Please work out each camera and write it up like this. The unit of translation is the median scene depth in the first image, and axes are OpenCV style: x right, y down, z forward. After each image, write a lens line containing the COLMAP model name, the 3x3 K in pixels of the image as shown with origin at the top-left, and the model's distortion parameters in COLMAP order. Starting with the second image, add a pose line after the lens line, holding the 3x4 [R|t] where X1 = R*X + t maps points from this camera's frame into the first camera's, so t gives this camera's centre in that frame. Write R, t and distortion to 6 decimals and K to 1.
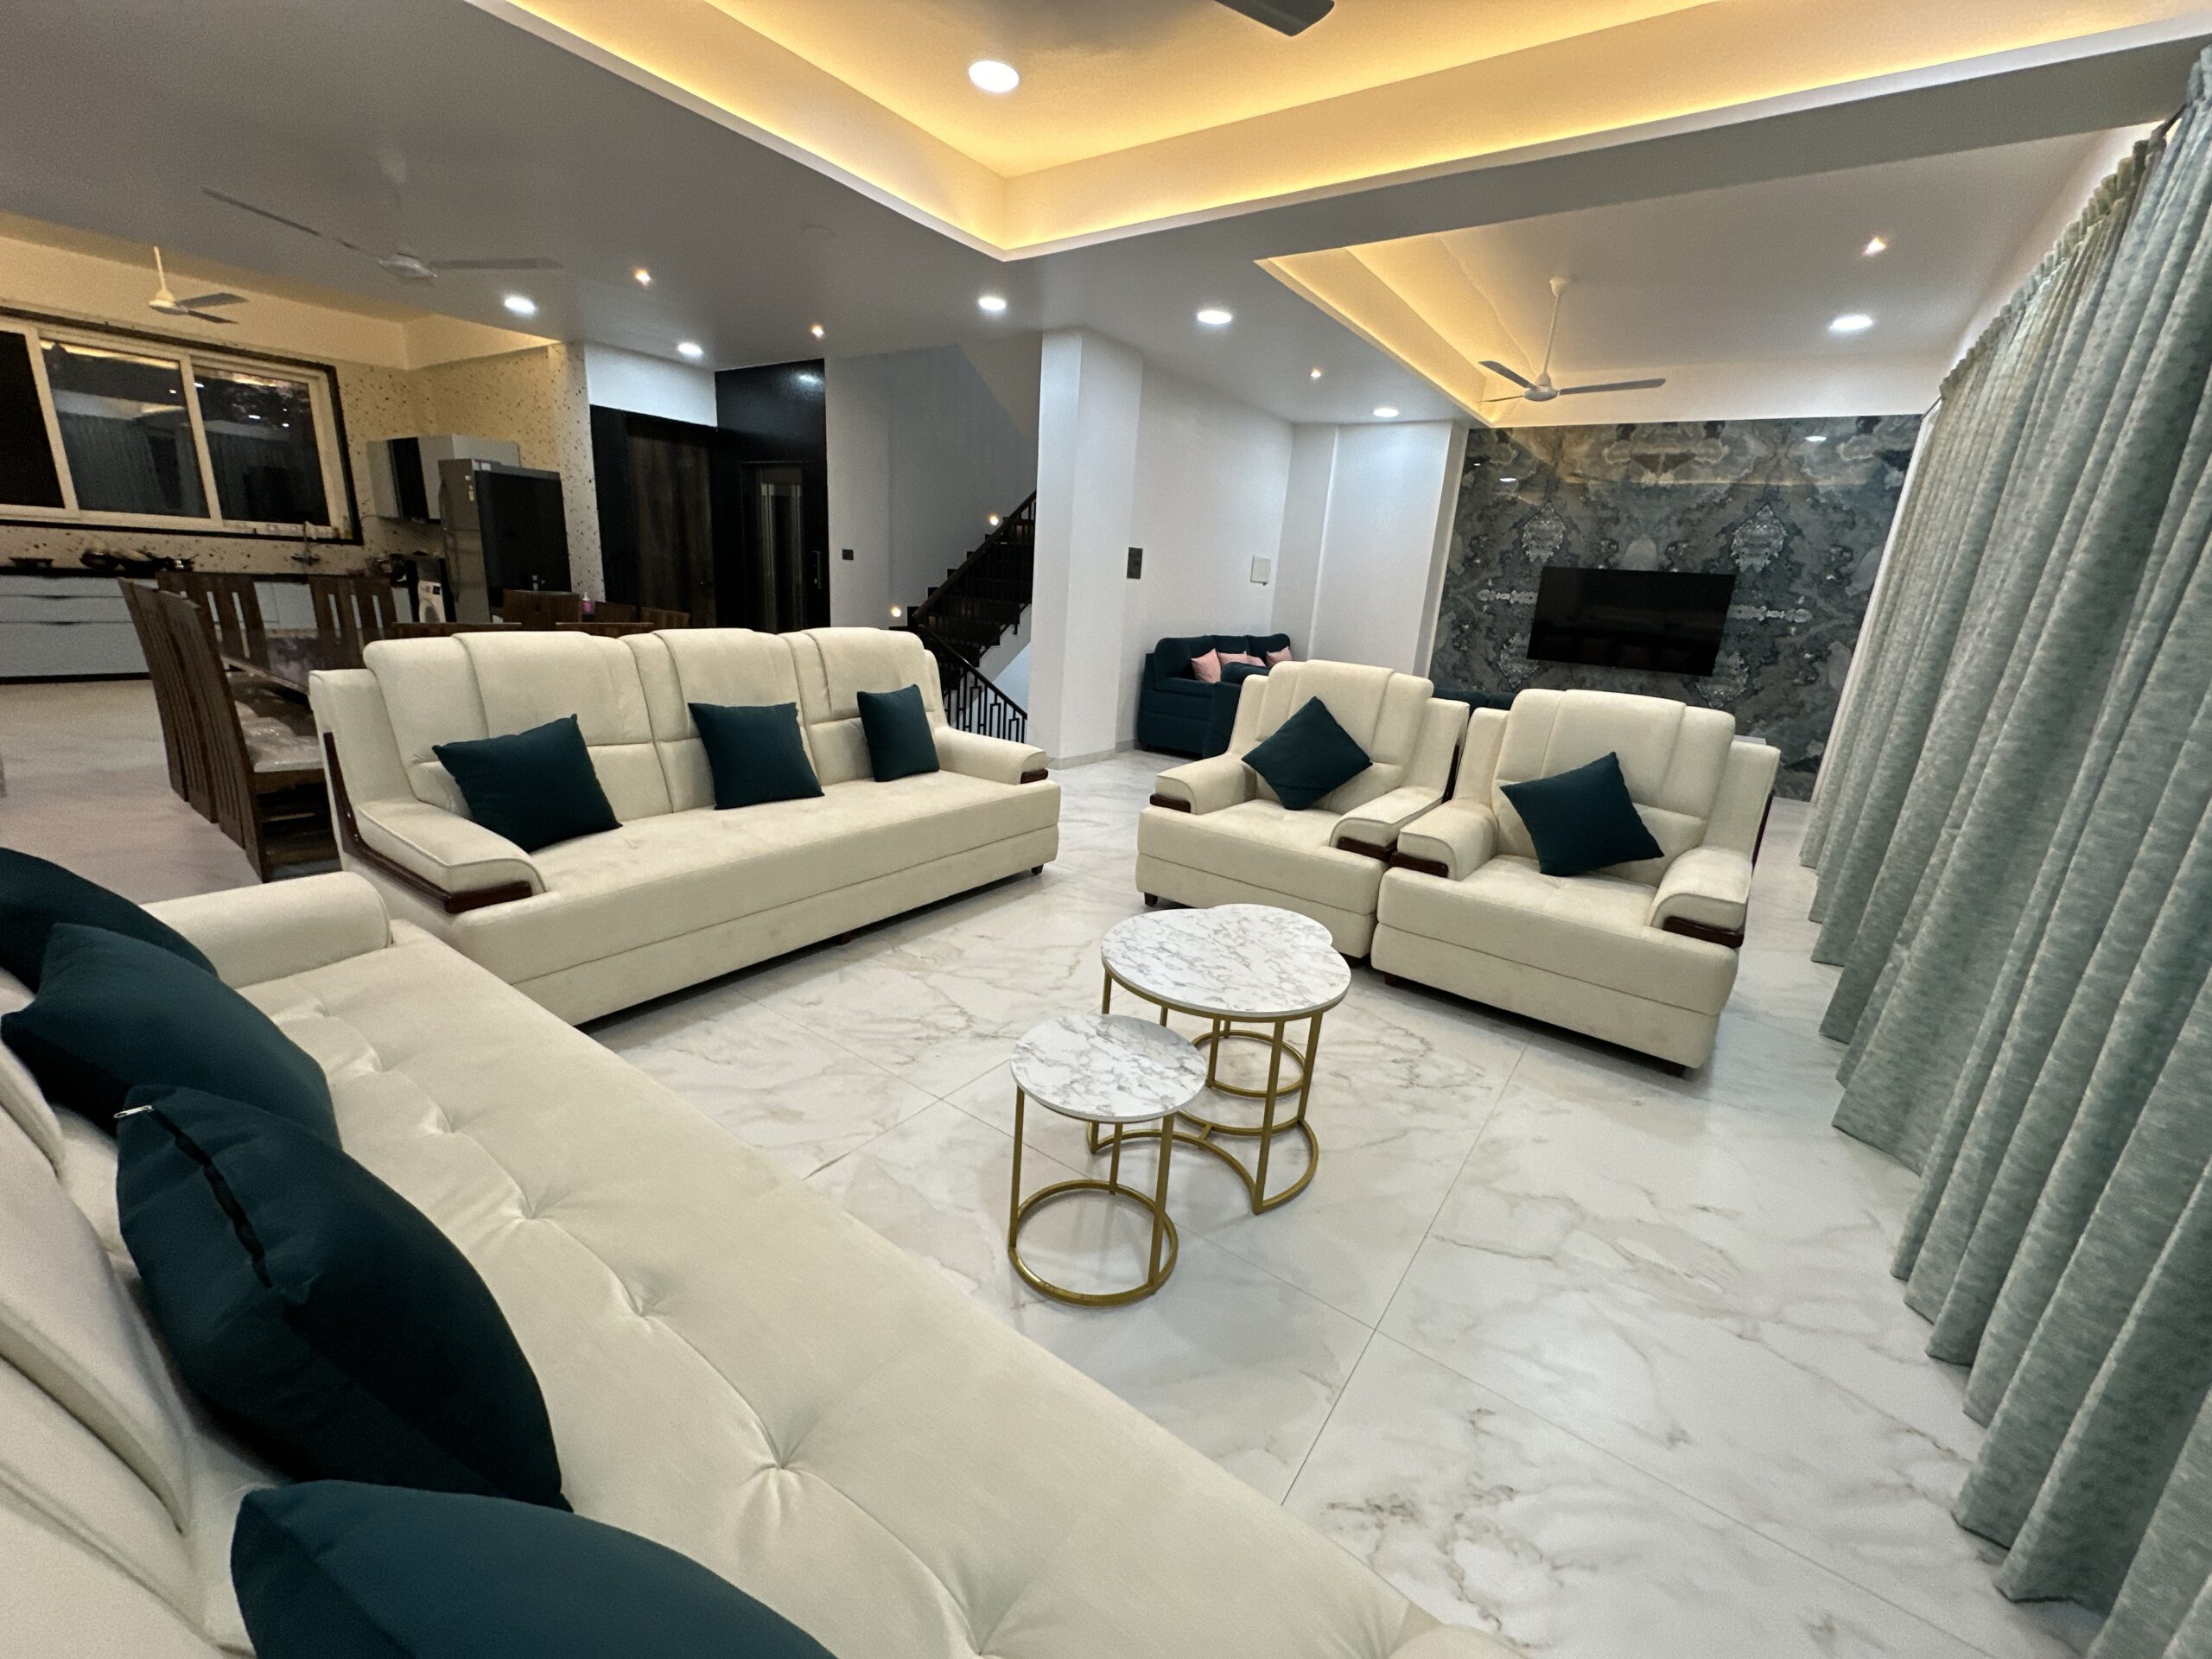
lens RADIAL K [[887.8, 0, 1104.9], [0, 887.8, 823.2], [0, 0, 1]] dist [0.001037, -0.000162]
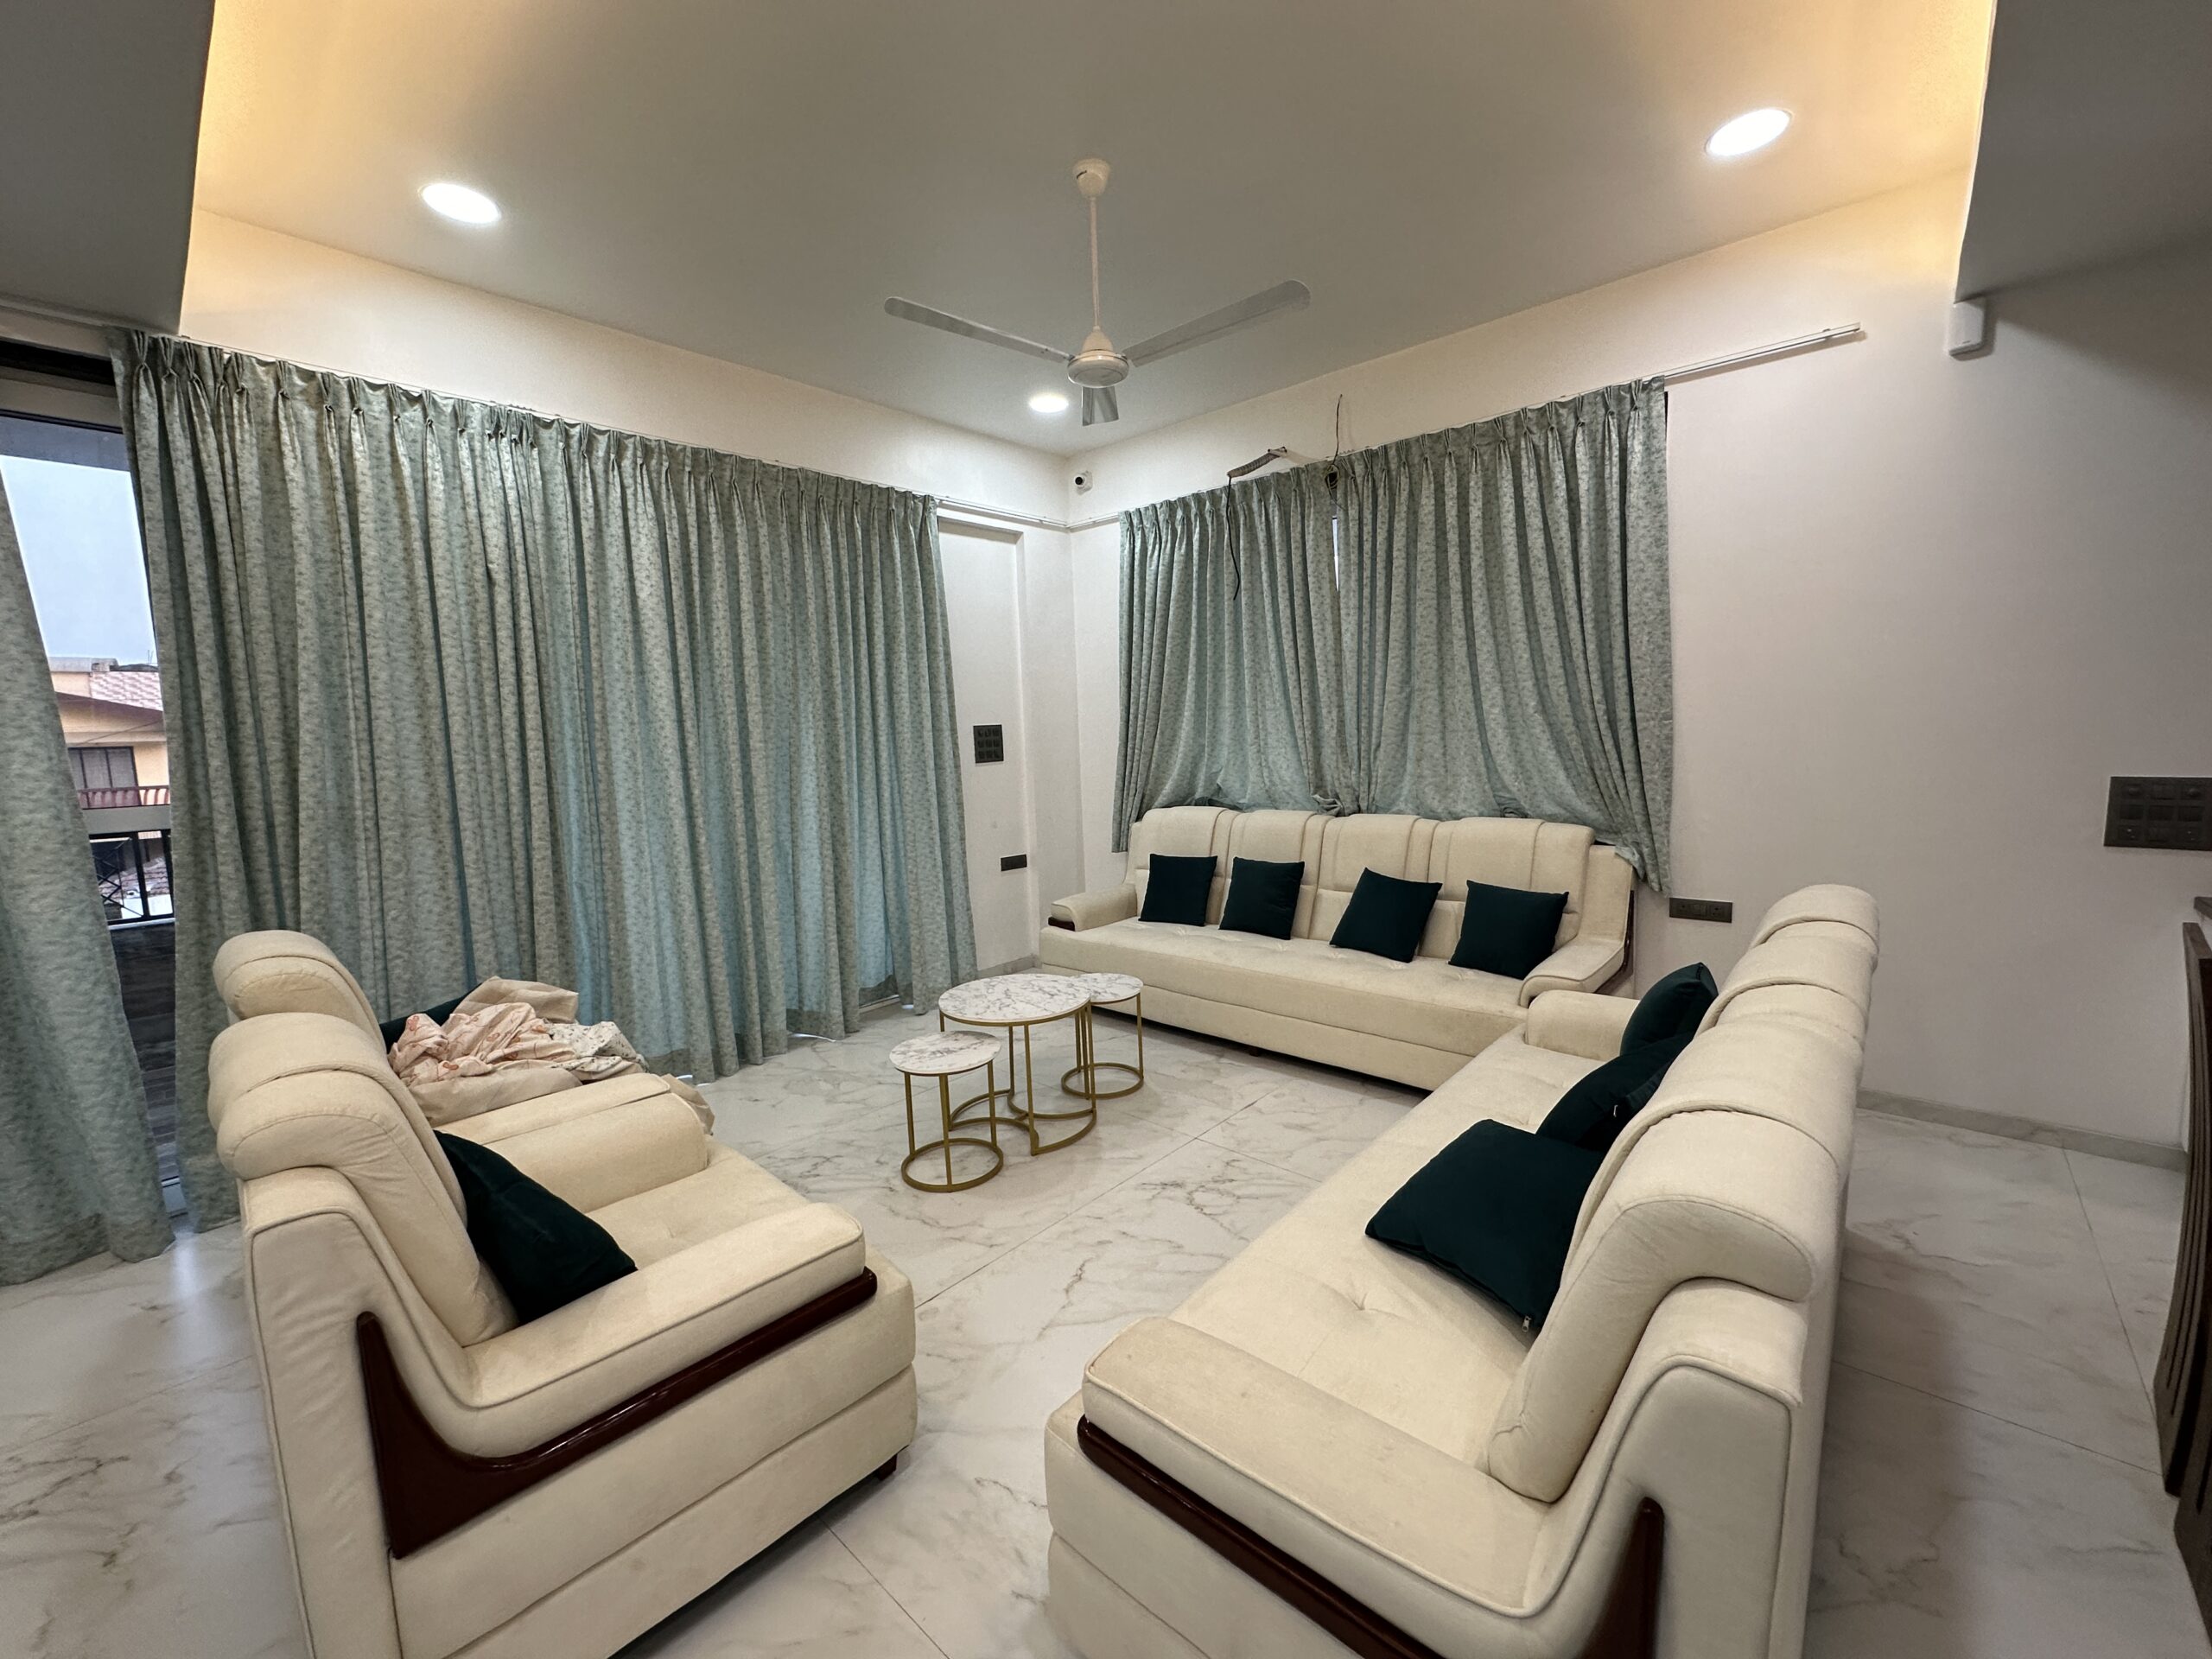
lens RADIAL K [[887.8, 0, 1105.9], [0, 887.8, 834.0], [0, 0, 1]] dist [0.001037, -0.000162]
pose [[-0.993044, -0.045482, 0.108604, -0.055764], [-0.000631, 0.924422, 0.381370, -0.214981], [-0.117741, 0.378649, -0.918021, 0.681334]]
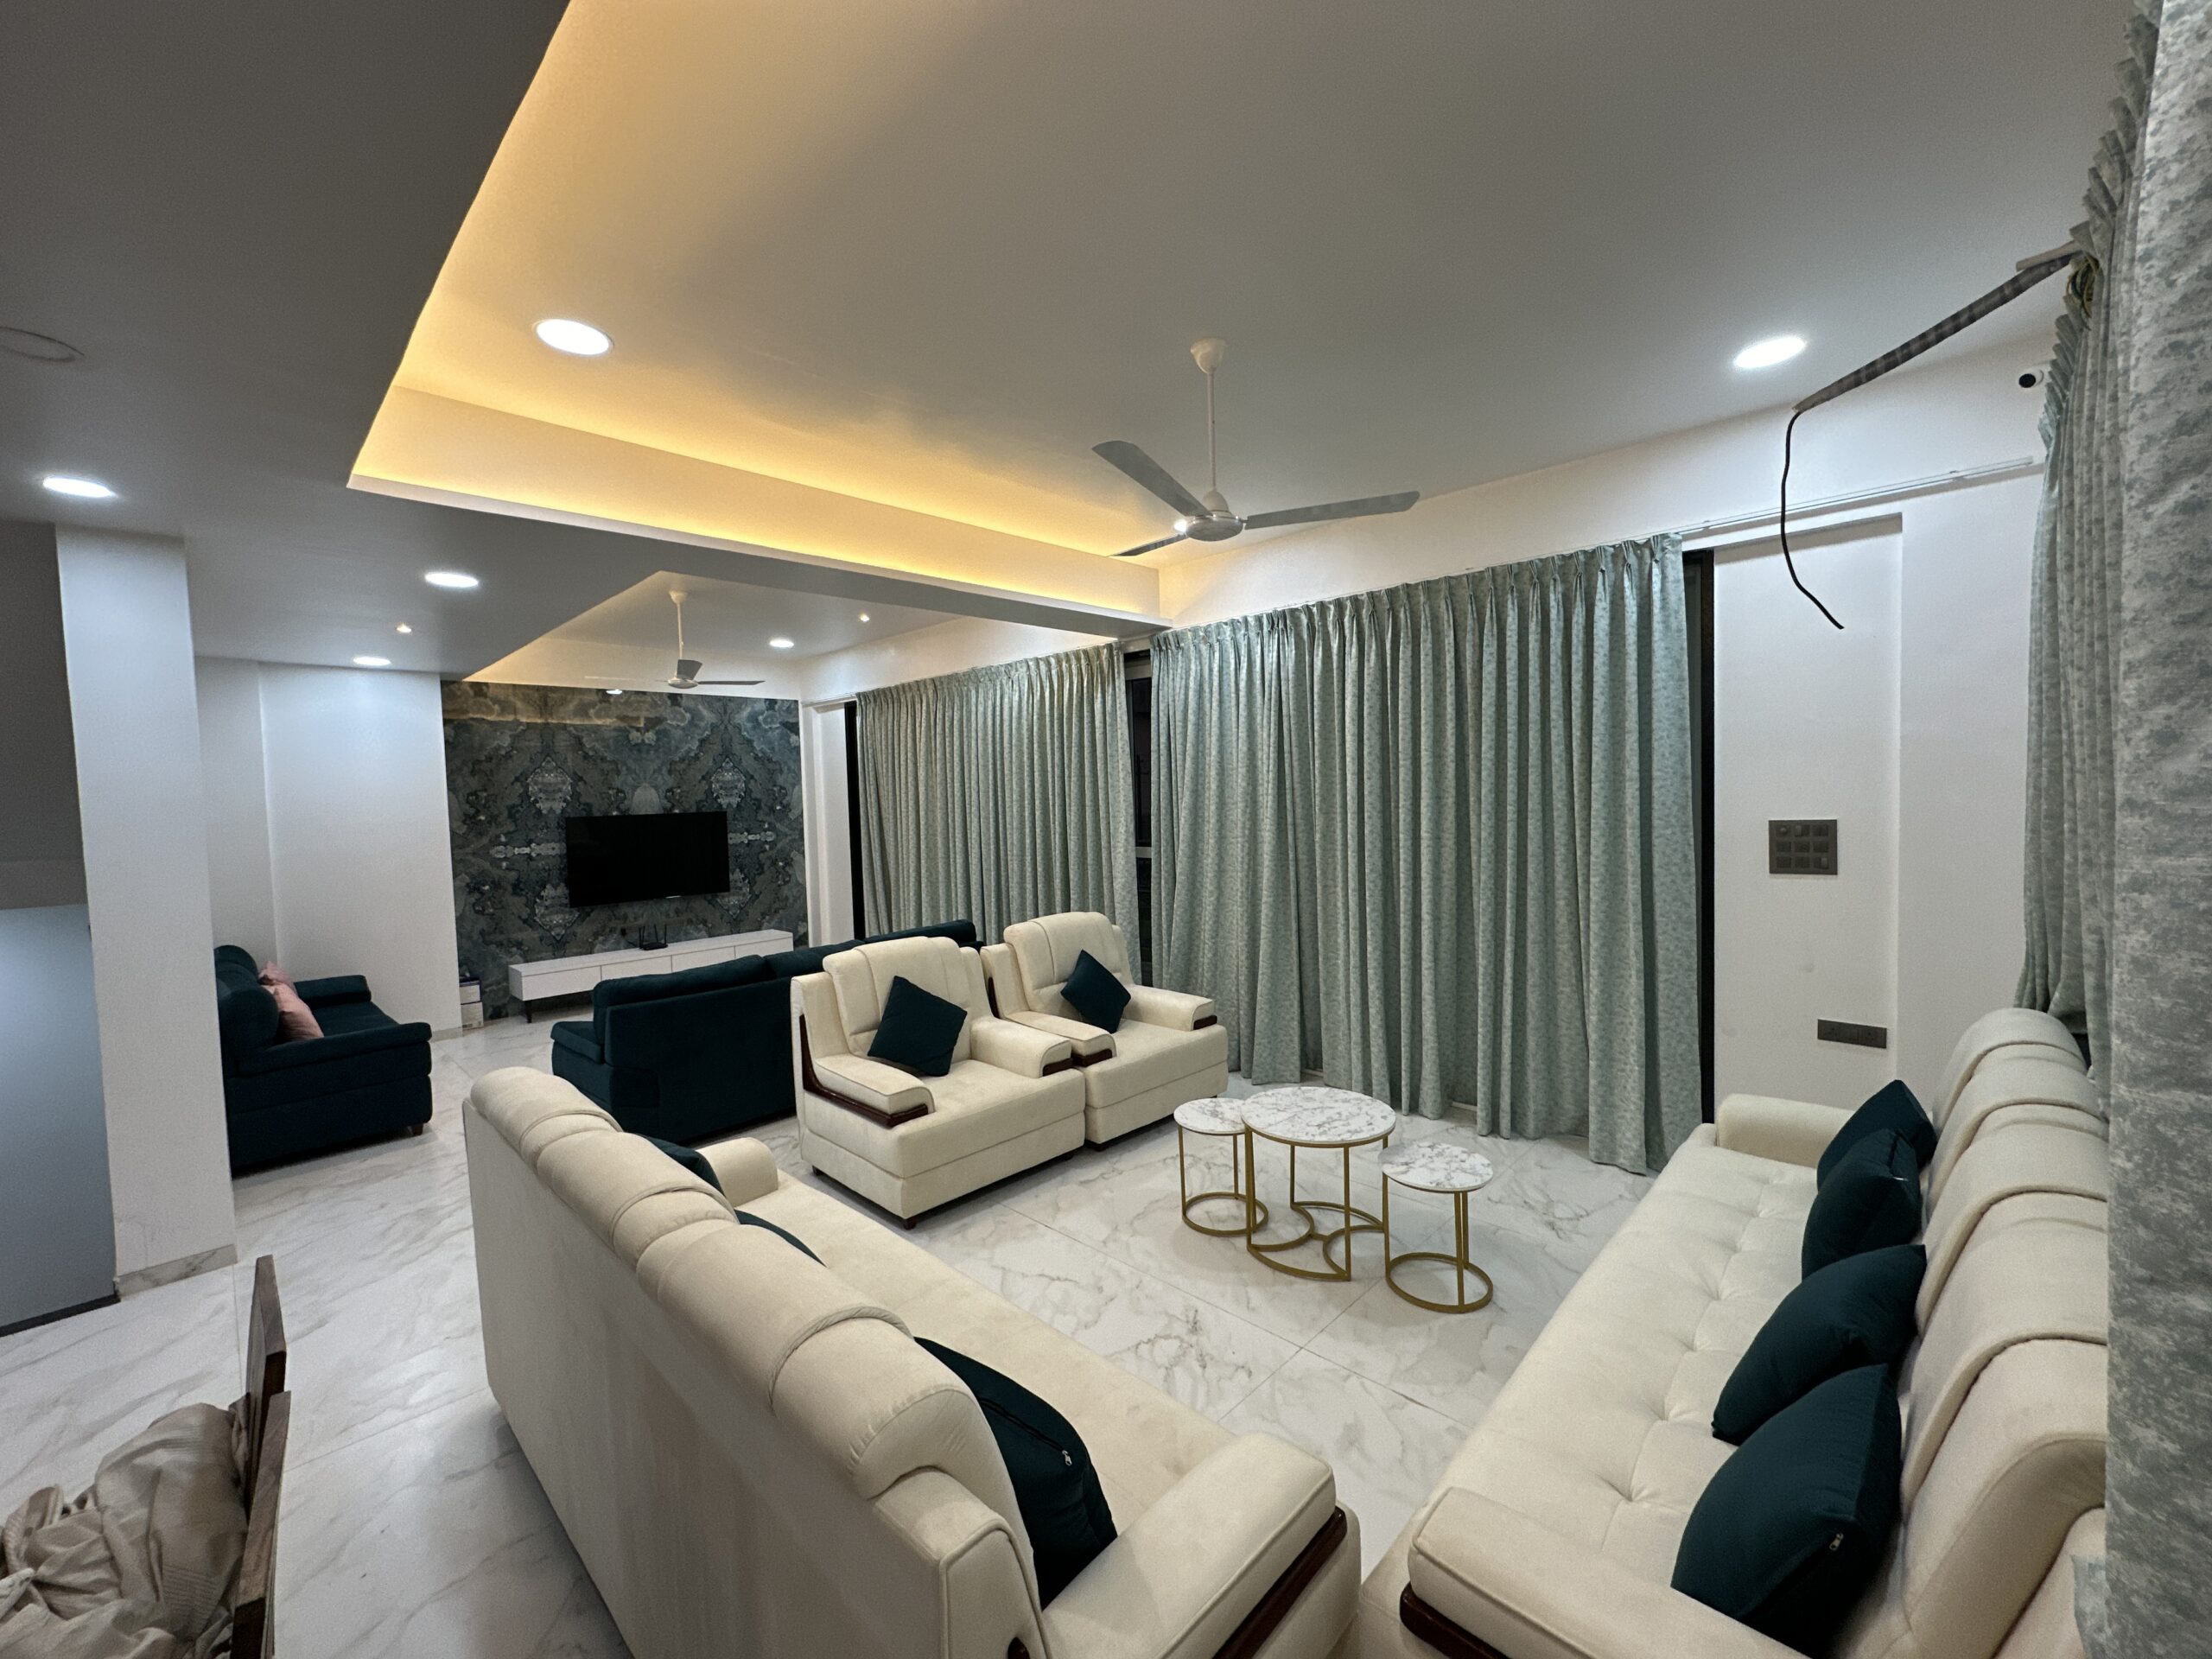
lens RADIAL K [[887.8, 0, 1102.4], [0, 887.8, 829.8], [0, 0, 1]] dist [0.001037, -0.000162]
pose [[0.152146, -0.114360, 0.981720, -0.424370], [0.304134, 0.950505, 0.063589, -0.164421], [-0.940401, 0.288899, 0.179396, 0.267857]]
